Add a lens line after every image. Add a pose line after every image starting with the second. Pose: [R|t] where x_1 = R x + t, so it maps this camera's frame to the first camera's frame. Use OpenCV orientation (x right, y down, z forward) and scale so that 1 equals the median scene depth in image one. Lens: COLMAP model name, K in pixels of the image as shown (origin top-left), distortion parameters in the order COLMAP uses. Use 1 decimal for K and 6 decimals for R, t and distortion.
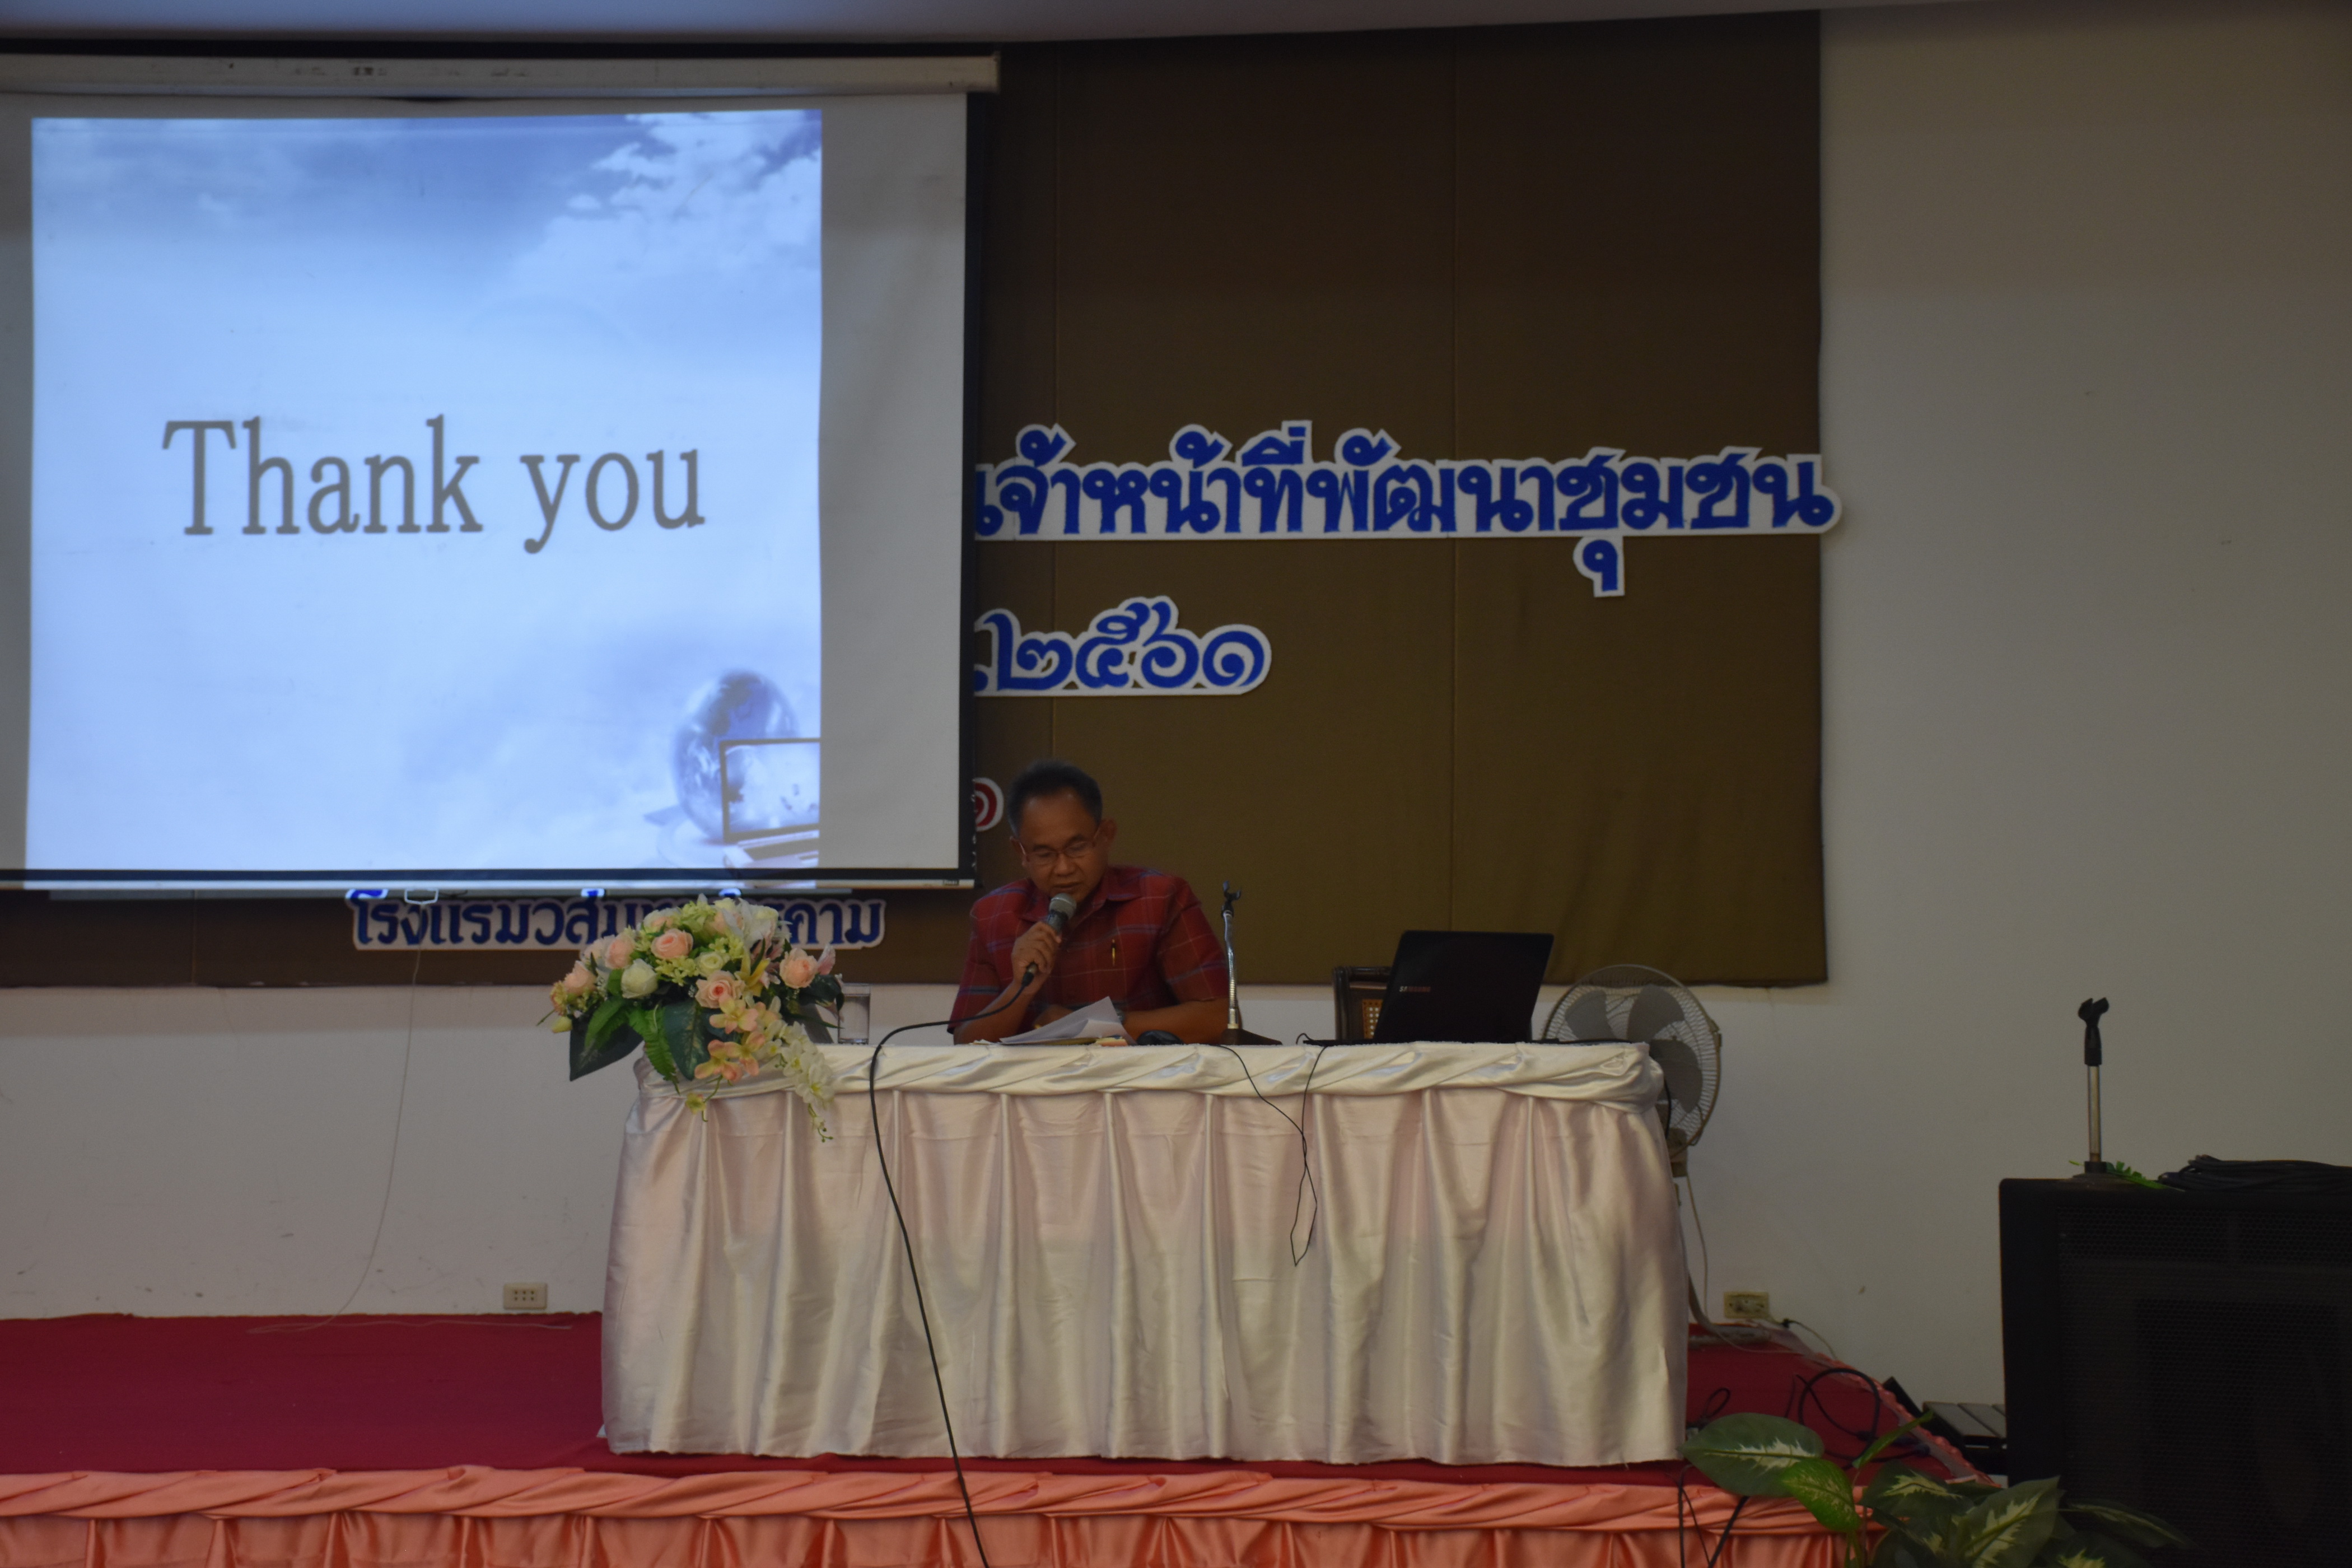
lens RADIAL K [[3409.9, 0, 1159.7], [0, 3409.9, 778.2], [0, 0, 1]] dist [0.188491, 0.000000]
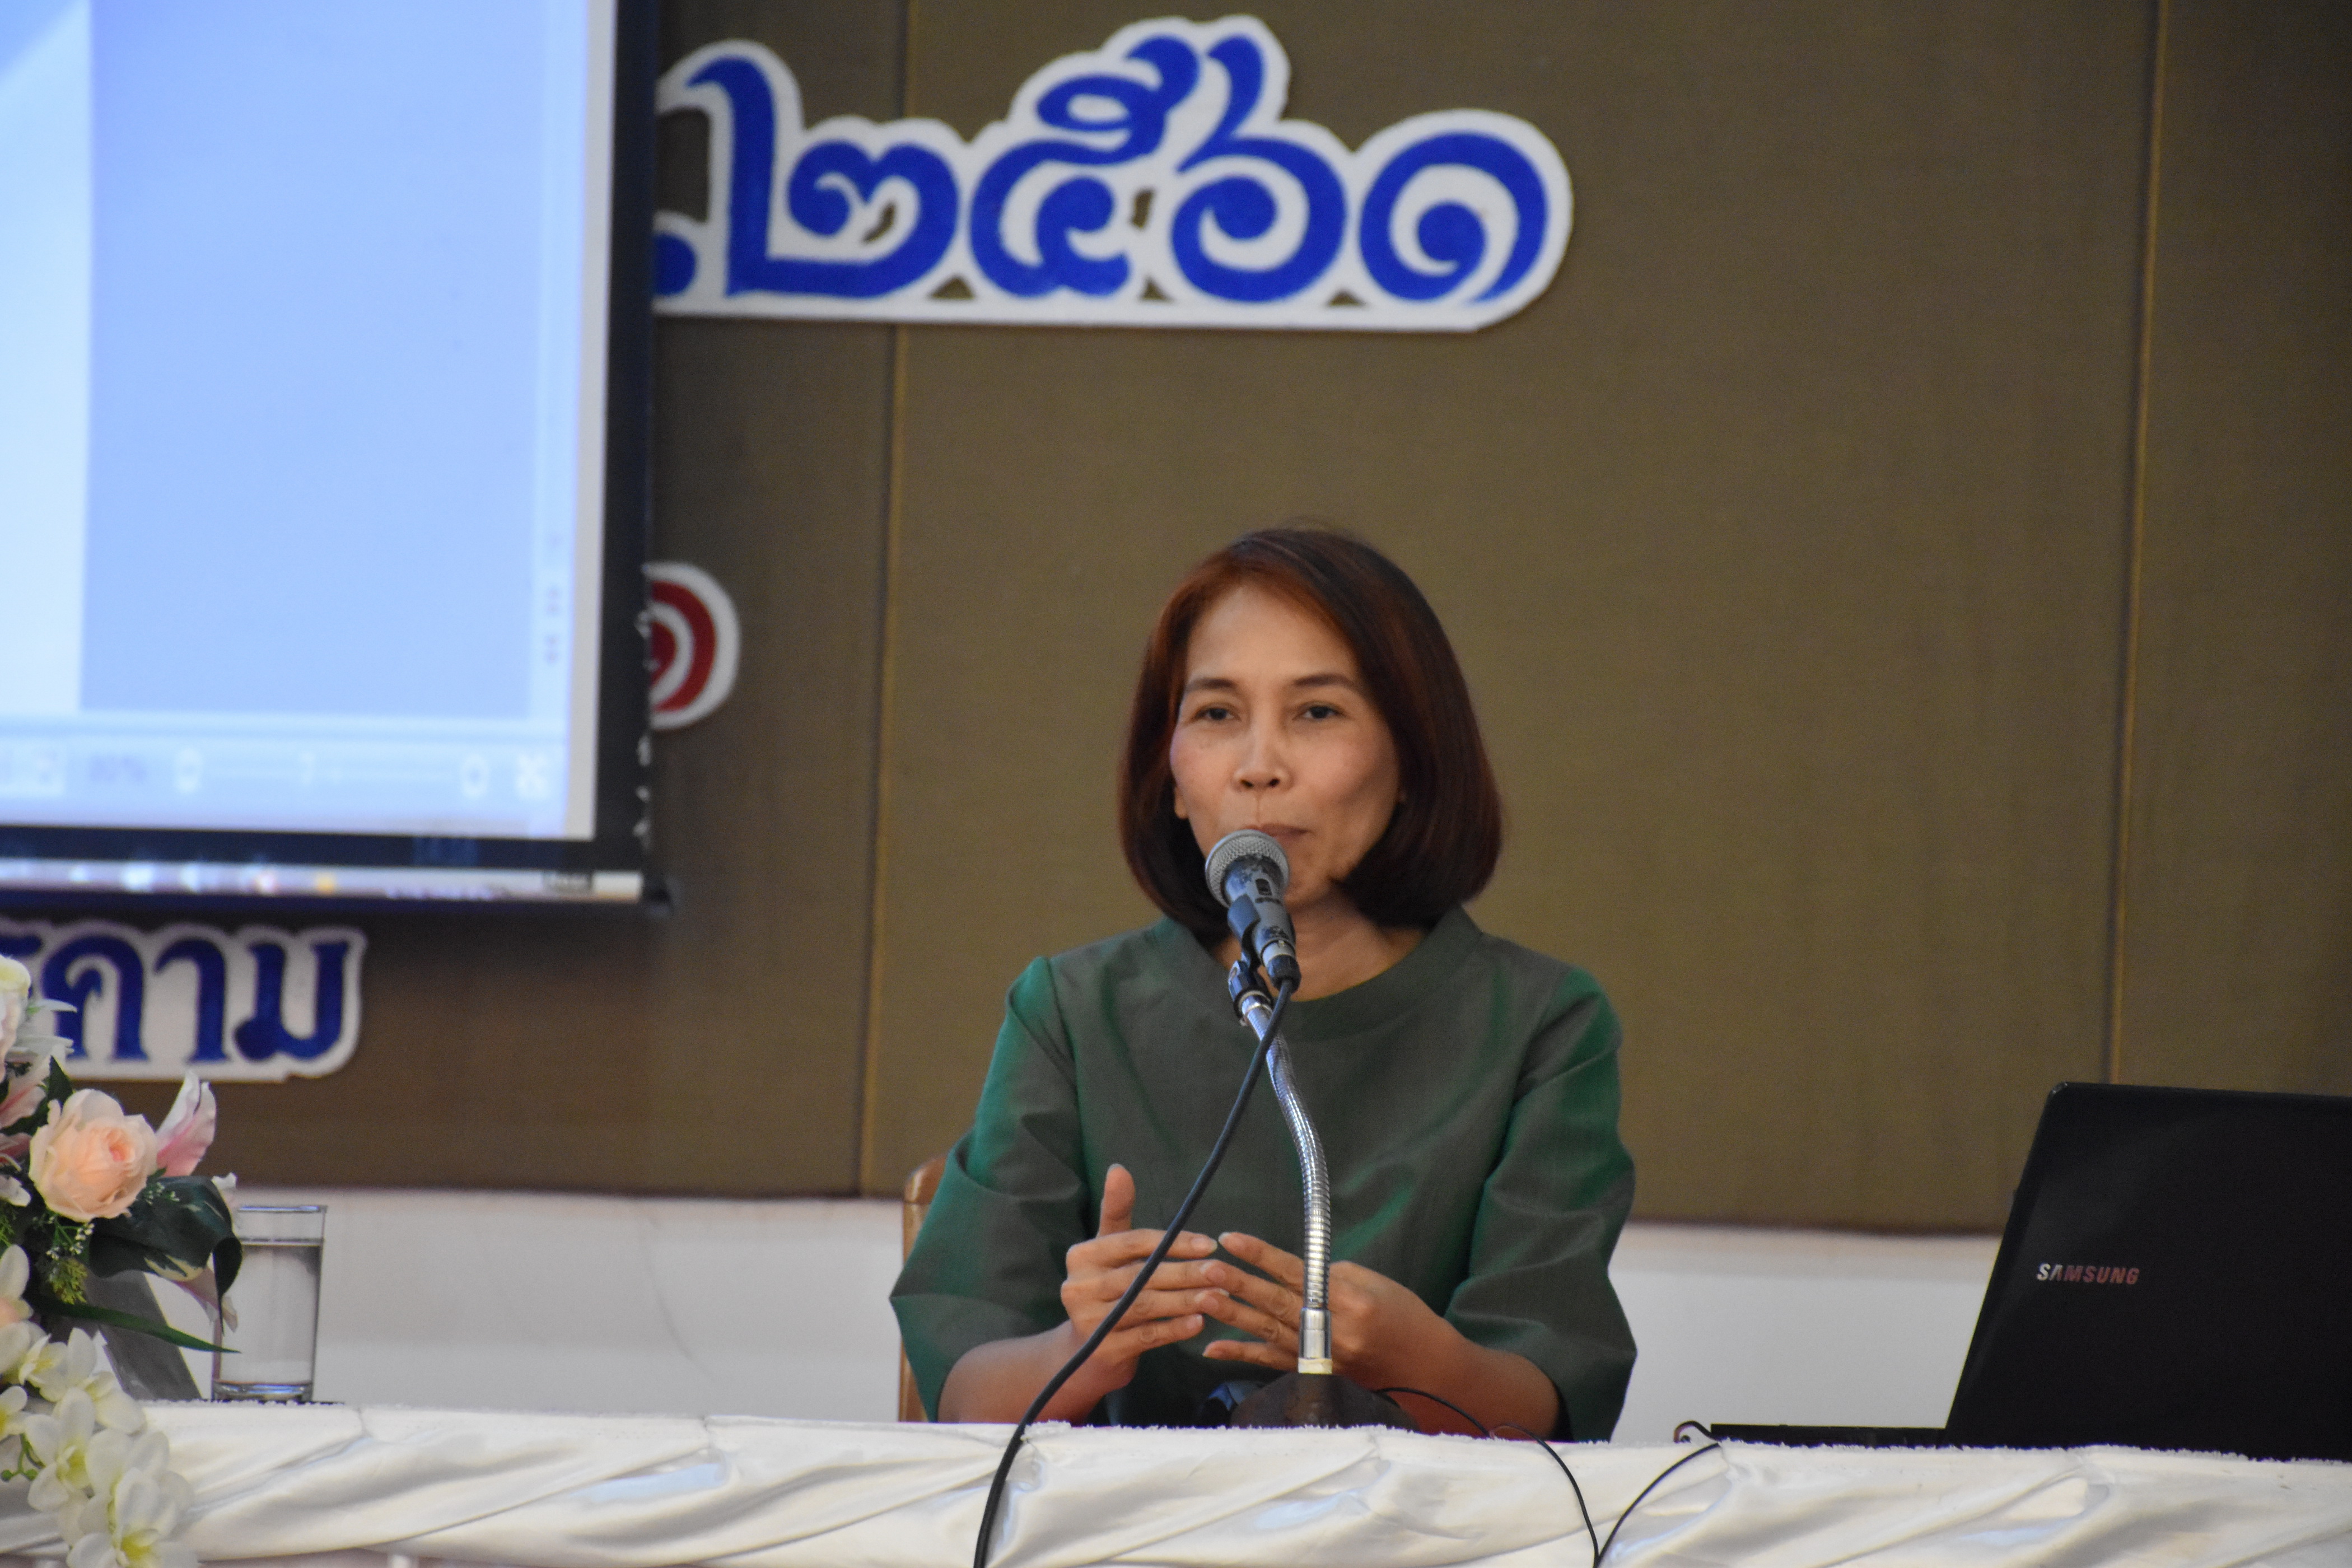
lens RADIAL K [[9643.3, 0, 1129.2], [0, 9643.3, 781.7], [0, 0, 1]] dist [1.672024, 0.000000]
pose [[0.999652, 0.026358, 0.001282, -0.009062], [-0.026378, 0.999460, 0.019612, 0.001383], [-0.000764, -0.019638, 0.999807, 0.071991]]
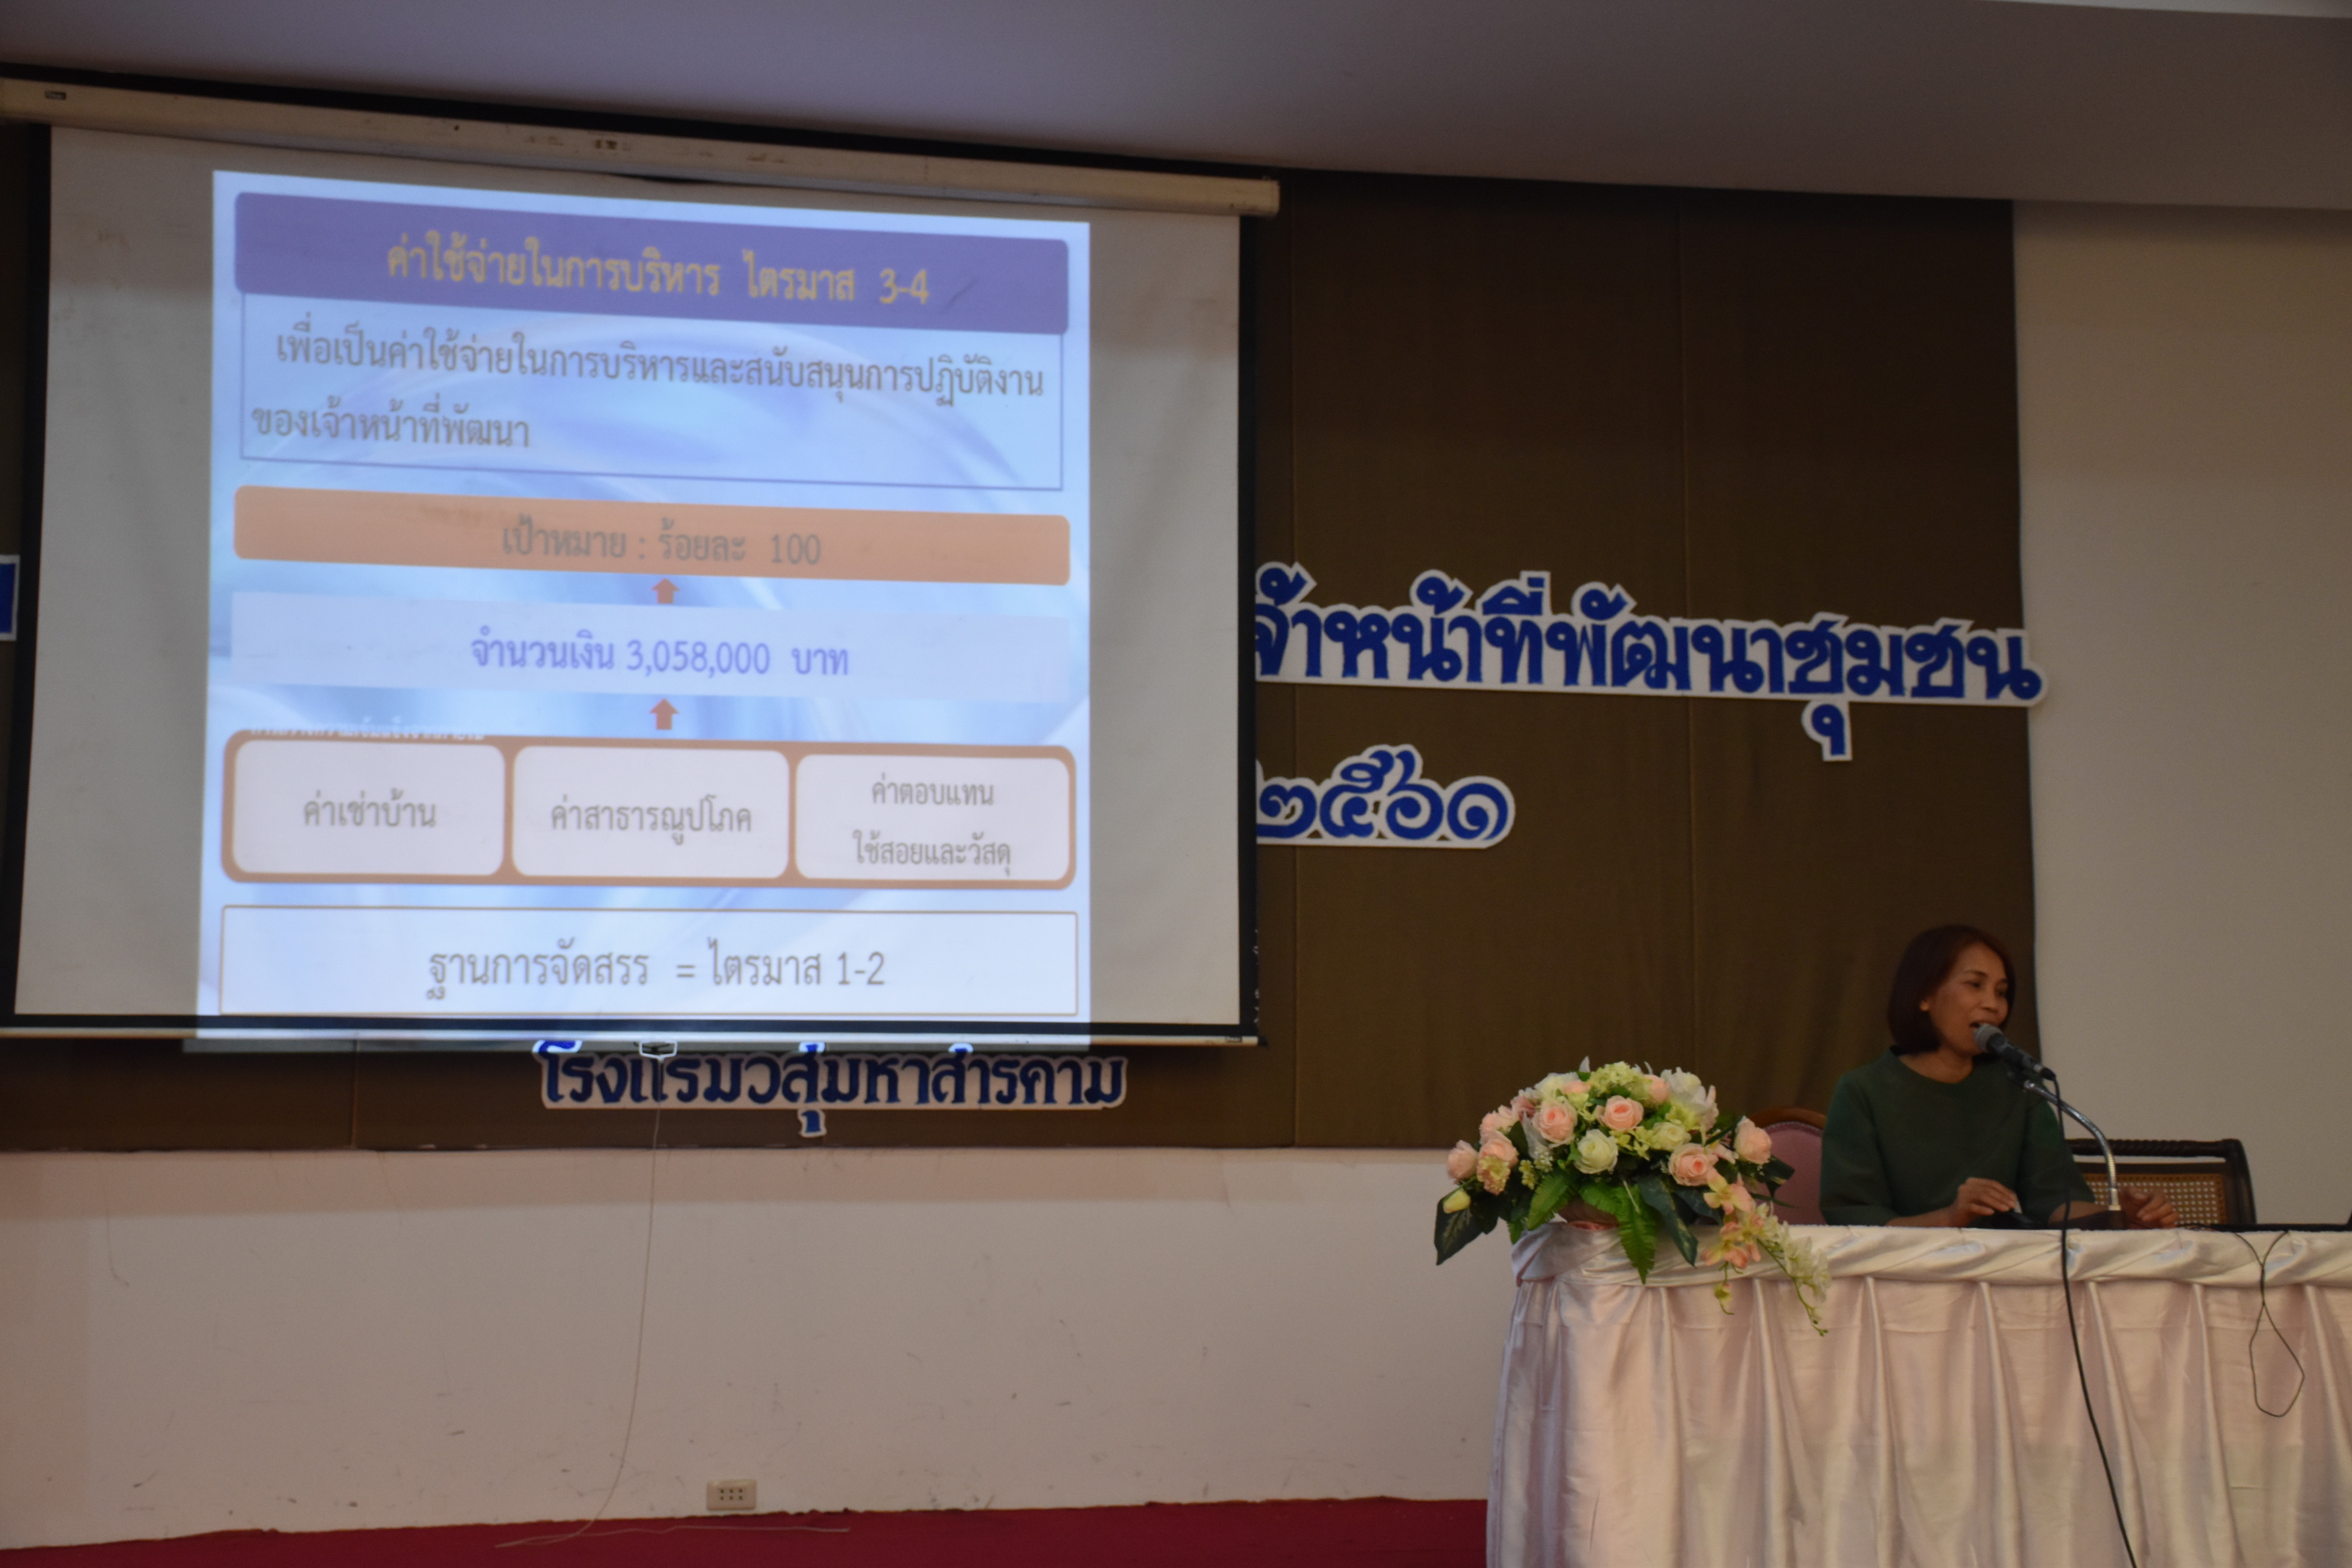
lens RADIAL K [[3275.6, 0, 1170.1], [0, 3275.6, 781.3], [0, 0, 1]] dist [0.171610, 0.000000]
pose [[0.959108, 0.031525, 0.281280, -0.325312], [-0.018571, 0.998645, -0.048604, 0.003510], [-0.282432, 0.041393, 0.958394, 0.128210]]
